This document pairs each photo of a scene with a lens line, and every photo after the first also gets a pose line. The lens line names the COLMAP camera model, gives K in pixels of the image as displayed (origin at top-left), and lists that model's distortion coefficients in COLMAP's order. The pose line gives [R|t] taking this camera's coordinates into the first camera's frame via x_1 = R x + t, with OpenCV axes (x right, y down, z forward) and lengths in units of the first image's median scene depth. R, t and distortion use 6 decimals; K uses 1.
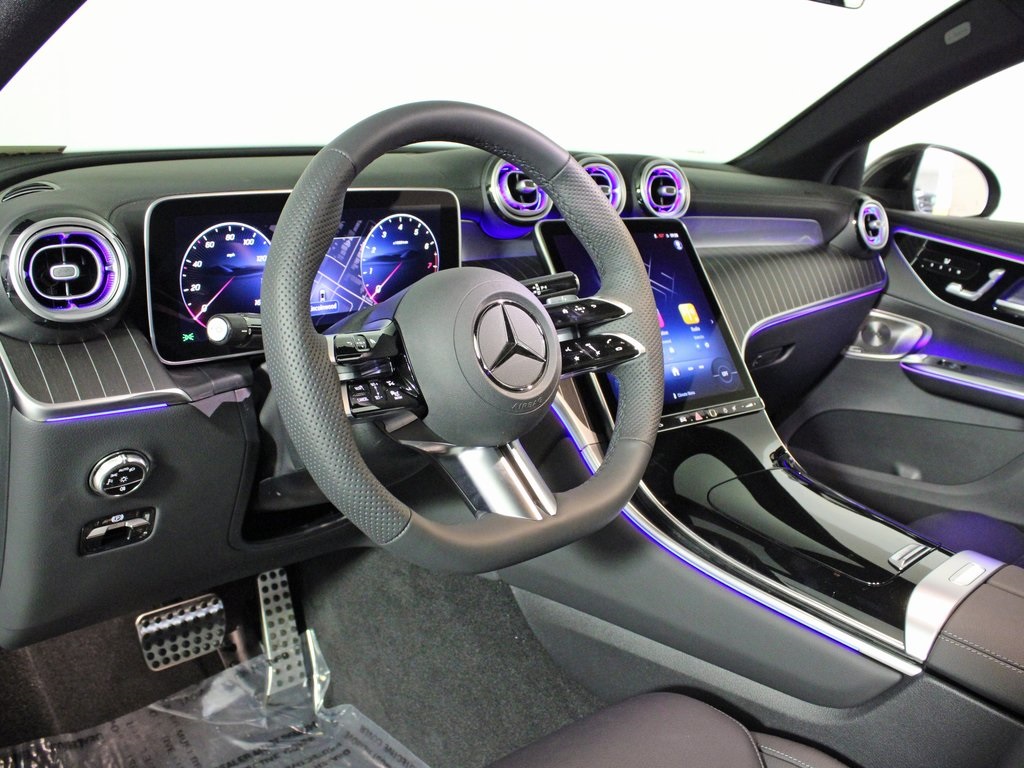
lens RADIAL K [[929.6, 0, 510.2], [0, 929.6, 384.9], [0, 0, 1]] dist [-0.137410, 0.071137]
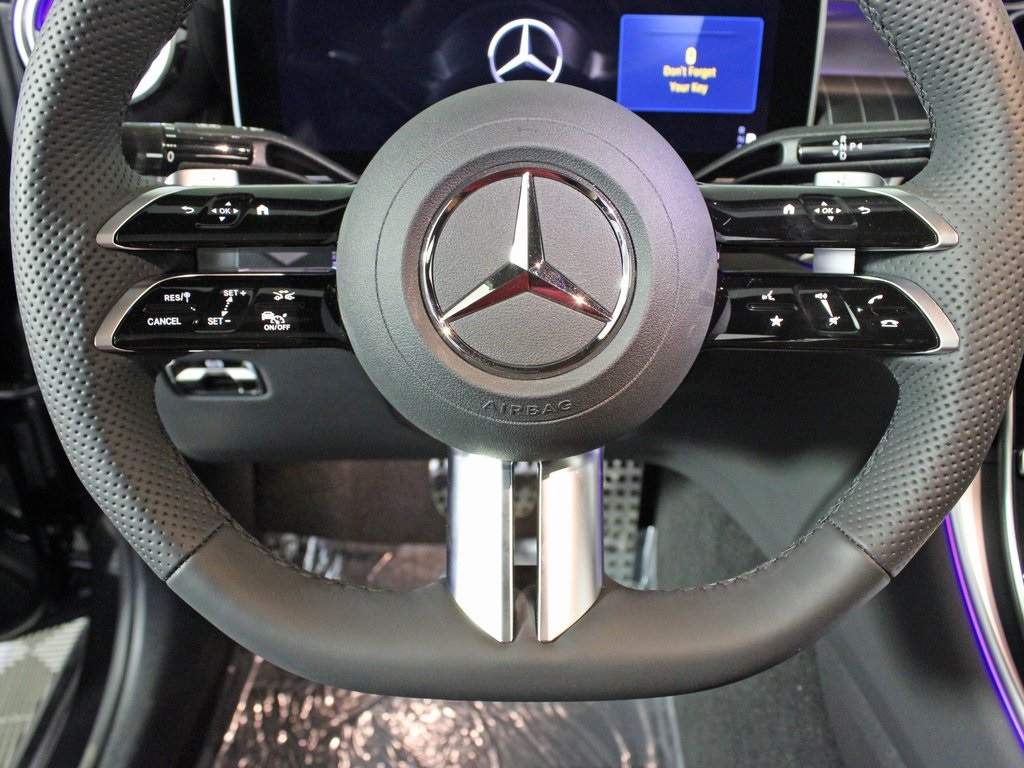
lens RADIAL K [[929.6, 0, 513.7], [0, 929.6, 386.3], [0, 0, 1]] dist [-0.137410, 0.071137]
pose [[0.737978, 0.301520, -0.603717, 0.217494], [-0.159301, 0.947182, 0.278333, -0.086830], [0.655753, -0.109231, 0.747032, 0.506102]]
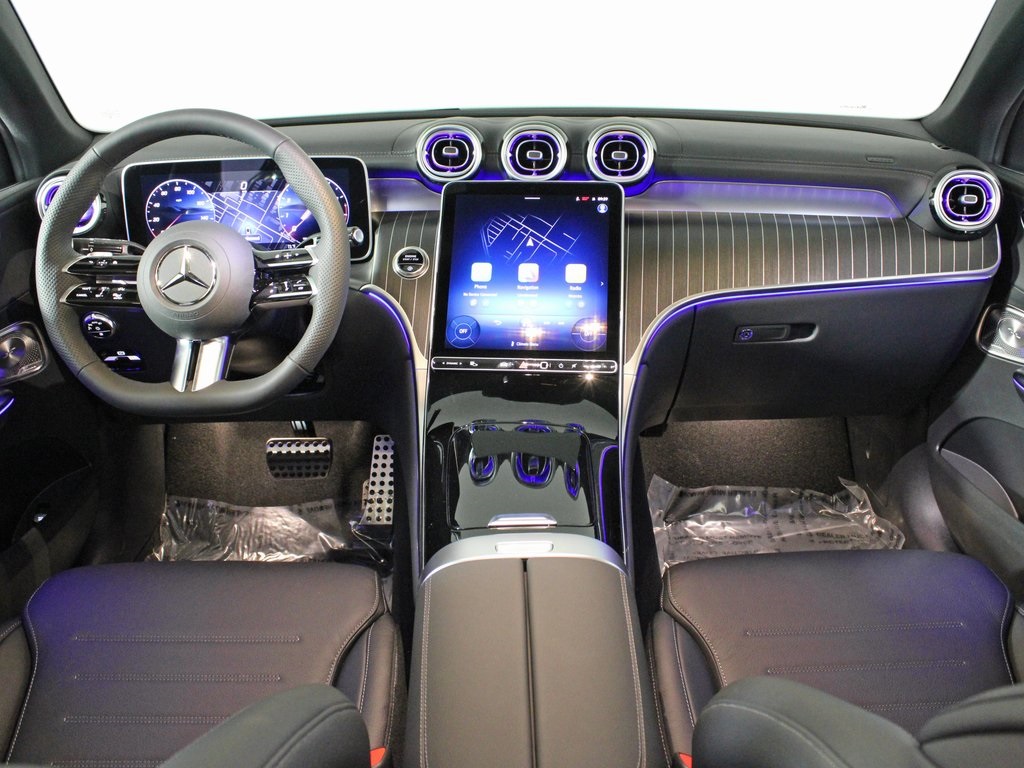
lens RADIAL K [[929.6, 0, 505.7], [0, 929.6, 363.7], [0, 0, 1]] dist [-0.137410, 0.071137]
pose [[0.743302, 0.175230, -0.645598, 1.053632], [-0.133681, 0.984525, 0.113311, -0.106239], [0.655463, 0.002080, 0.755224, 0.170572]]
